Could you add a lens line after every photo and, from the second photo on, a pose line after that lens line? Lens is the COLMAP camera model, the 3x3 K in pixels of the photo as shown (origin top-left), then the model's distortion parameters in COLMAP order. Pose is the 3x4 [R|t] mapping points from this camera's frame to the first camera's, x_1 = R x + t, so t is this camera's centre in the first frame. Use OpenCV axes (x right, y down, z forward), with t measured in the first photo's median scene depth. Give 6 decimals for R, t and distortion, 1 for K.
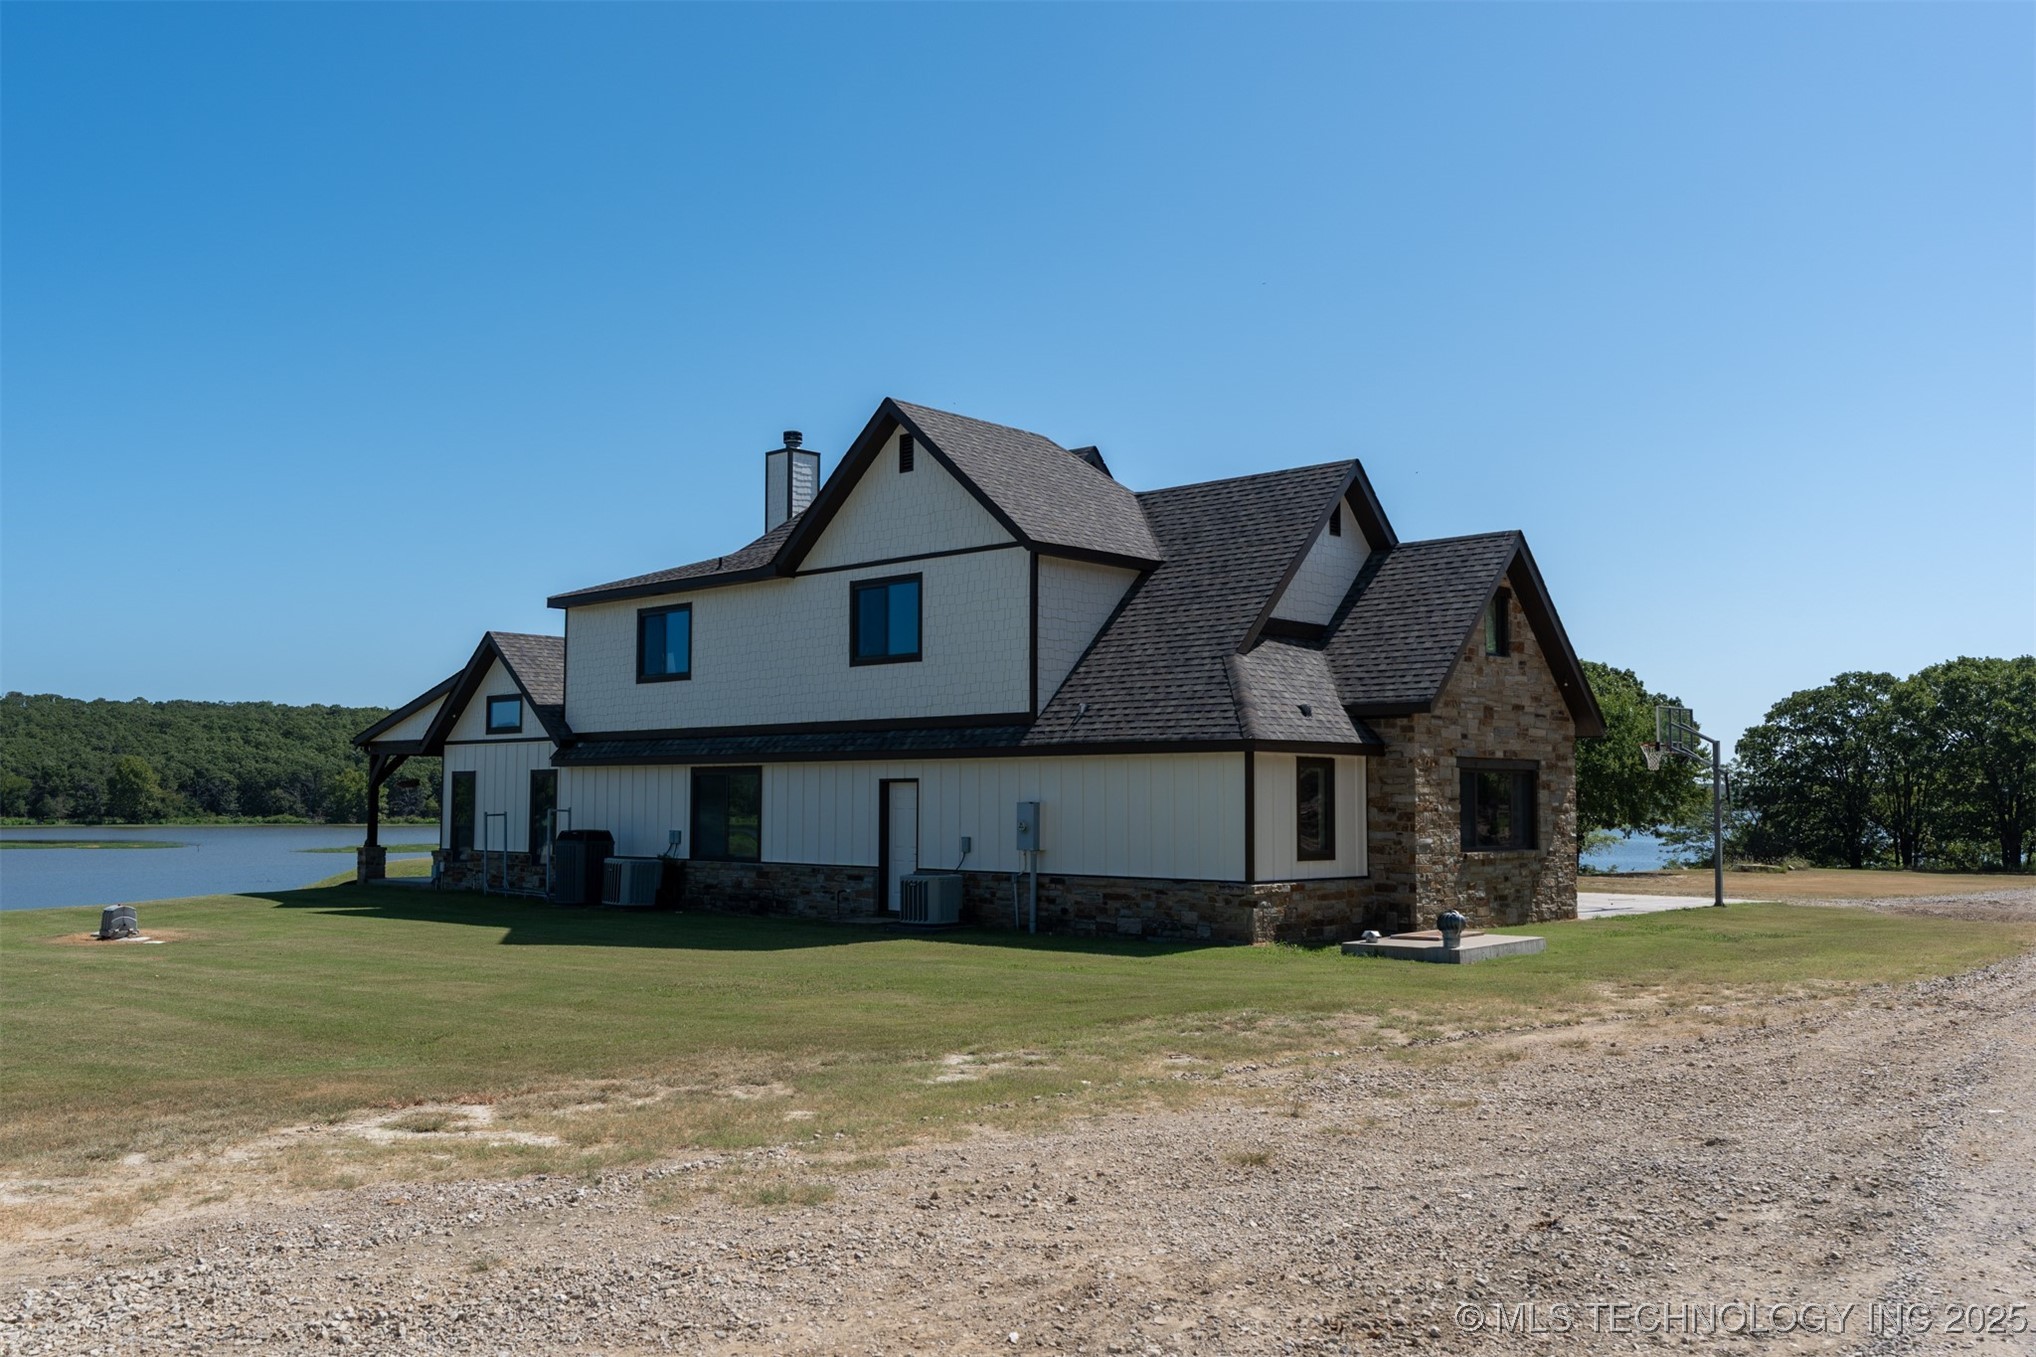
lens RADIAL K [[1707.9, 0, 1018.0], [0, 1707.9, 678.5], [0, 0, 1]] dist [-0.000304, -0.000921]
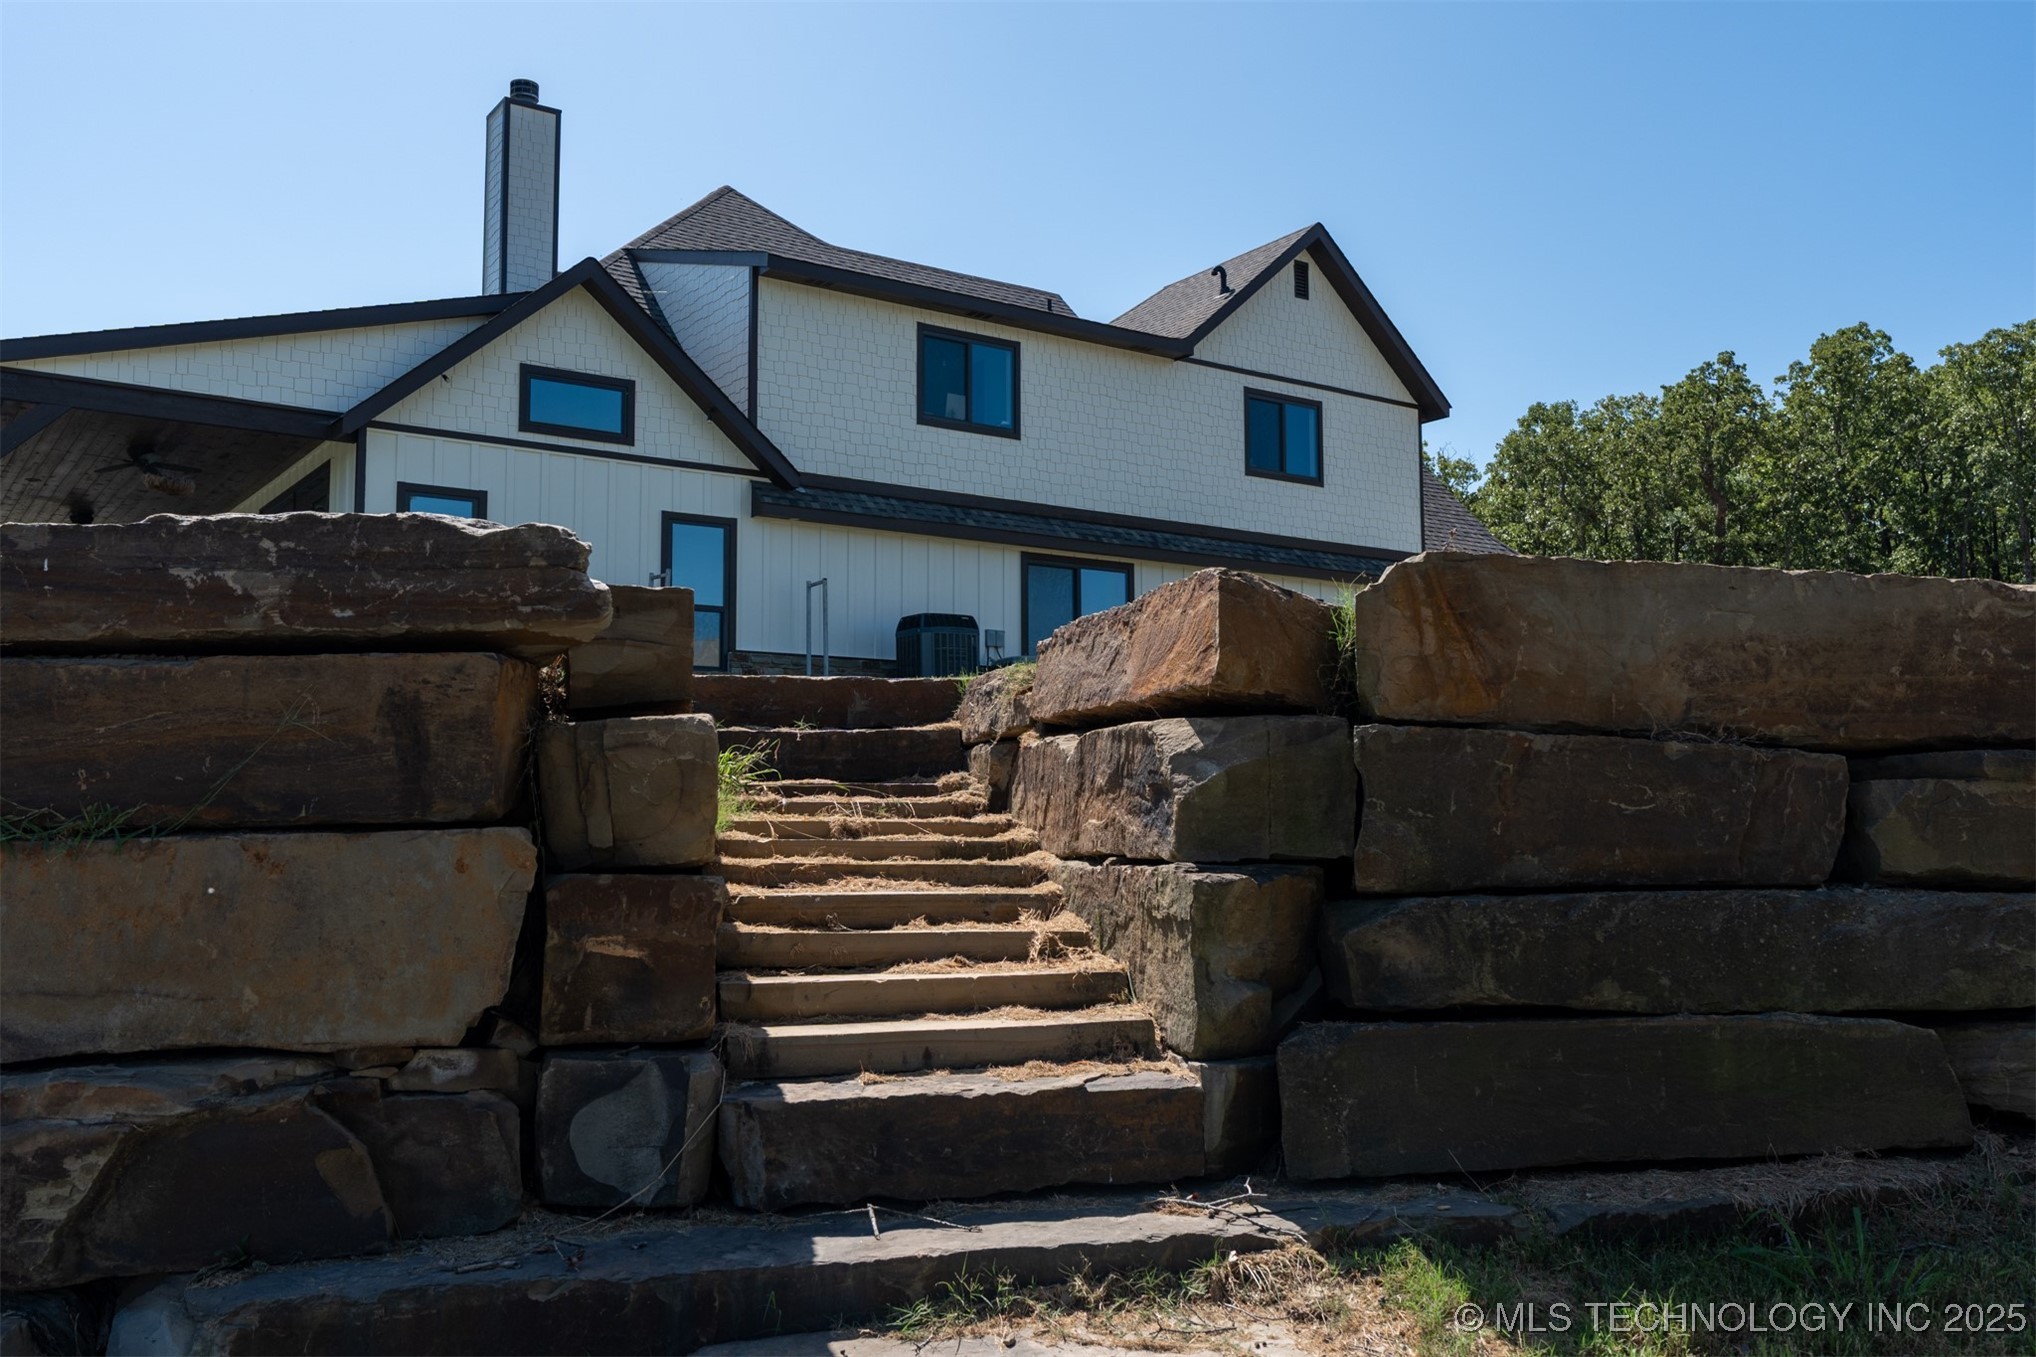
lens RADIAL K [[1707.9, 0, 1018.0], [0, 1707.9, 678.5], [0, 0, 1]] dist [-0.000304, -0.000921]
pose [[0.195447, 0.078261, 0.977587, -0.932970], [-0.067607, 0.995515, -0.066180, 0.158543], [-0.978381, -0.053157, 0.199862, 0.827197]]
